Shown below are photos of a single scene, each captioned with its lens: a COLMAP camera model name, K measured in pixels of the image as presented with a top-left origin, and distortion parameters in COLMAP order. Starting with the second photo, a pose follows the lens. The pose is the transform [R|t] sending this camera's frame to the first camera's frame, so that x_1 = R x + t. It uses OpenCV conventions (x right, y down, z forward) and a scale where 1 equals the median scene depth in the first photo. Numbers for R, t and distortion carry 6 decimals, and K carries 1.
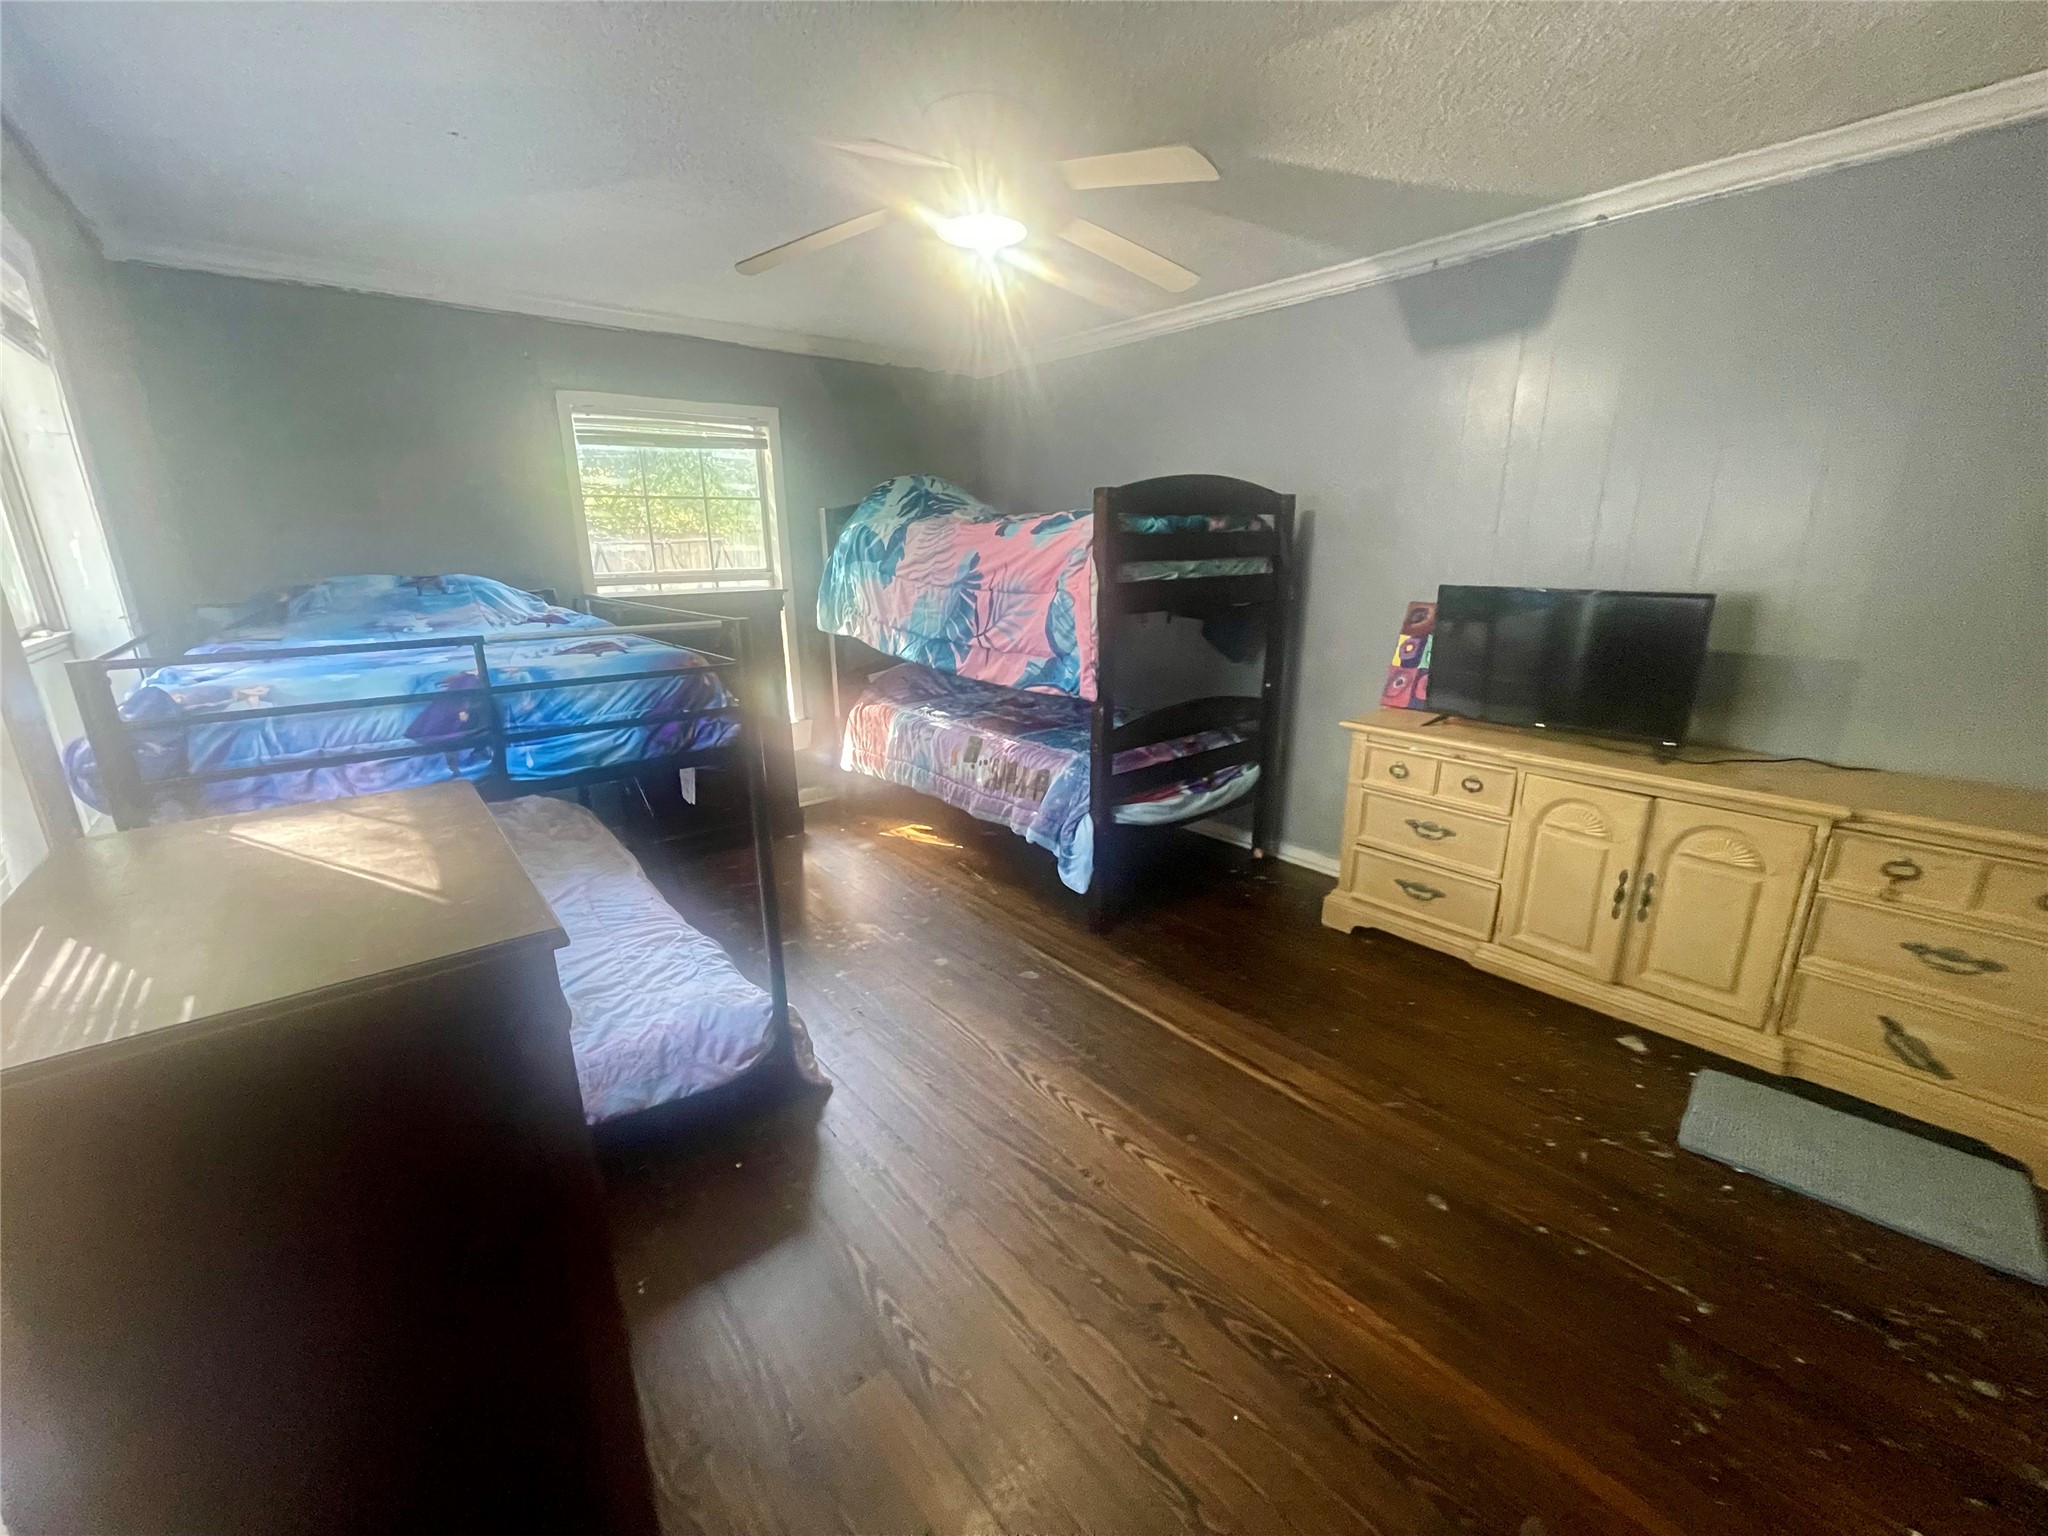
lens RADIAL K [[823.2, 0, 1023.0], [0, 823.2, 769.1], [0, 0, 1]] dist [-0.000089, -0.000081]
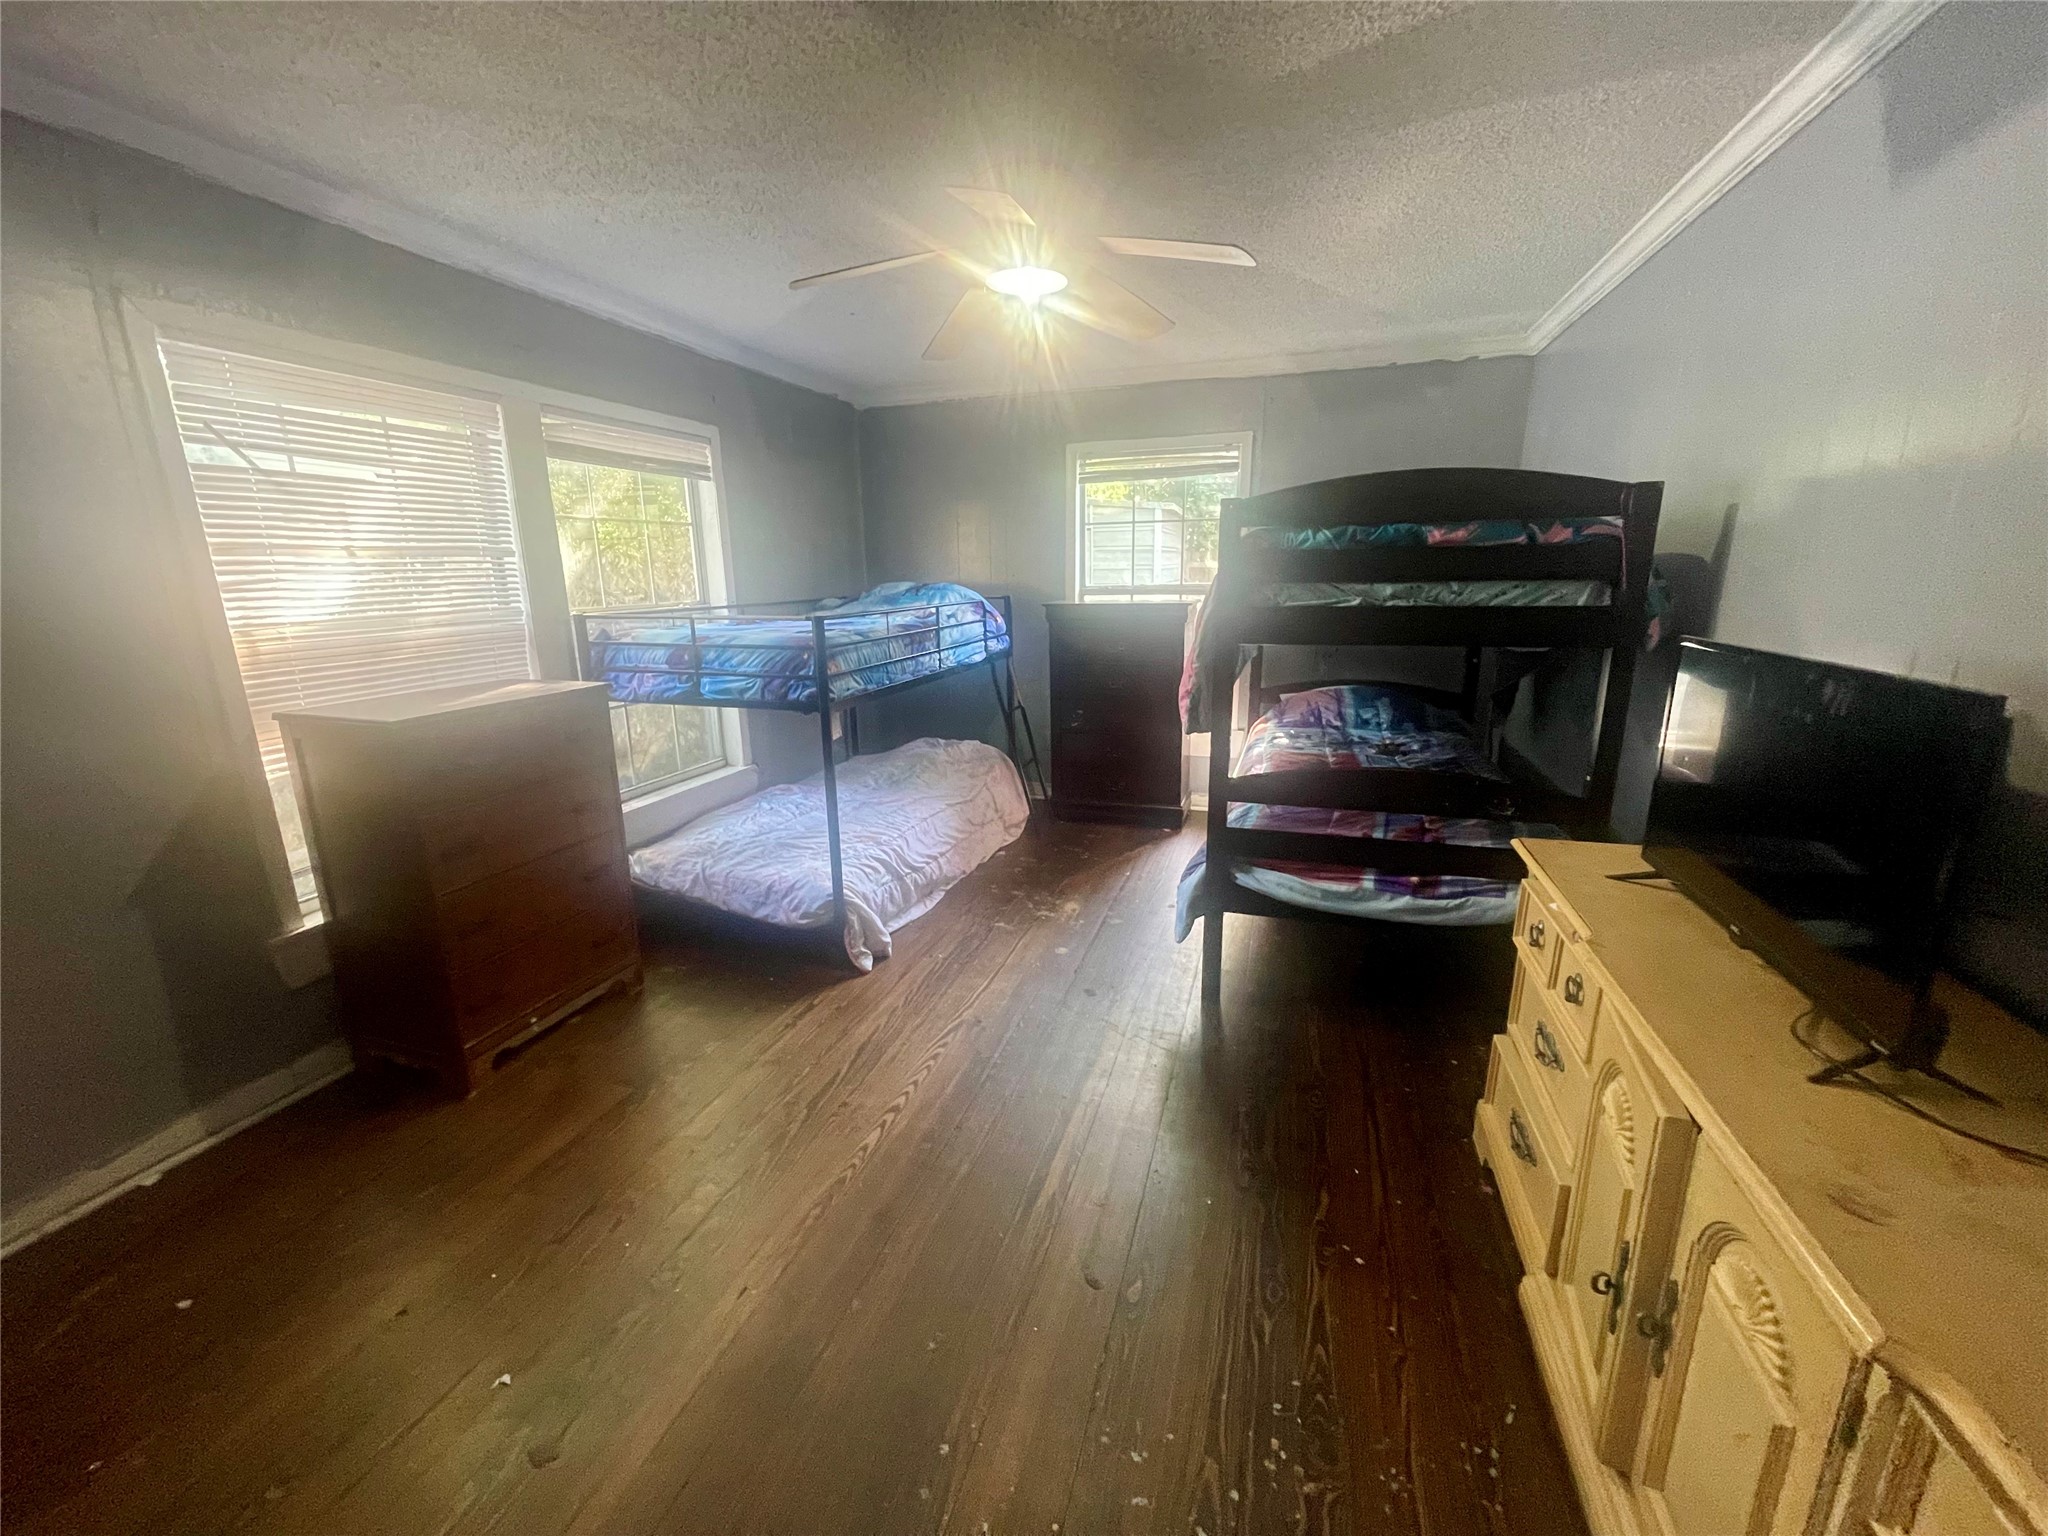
lens RADIAL K [[823.2, 0, 1023.6], [0, 823.2, 766.3], [0, 0, 1]] dist [-0.000089, -0.000081]
pose [[0.532479, 0.202174, -0.821944, 0.662259], [-0.216572, 0.971274, 0.098603, -0.088041], [0.818268, 0.125506, 0.560969, 0.308169]]
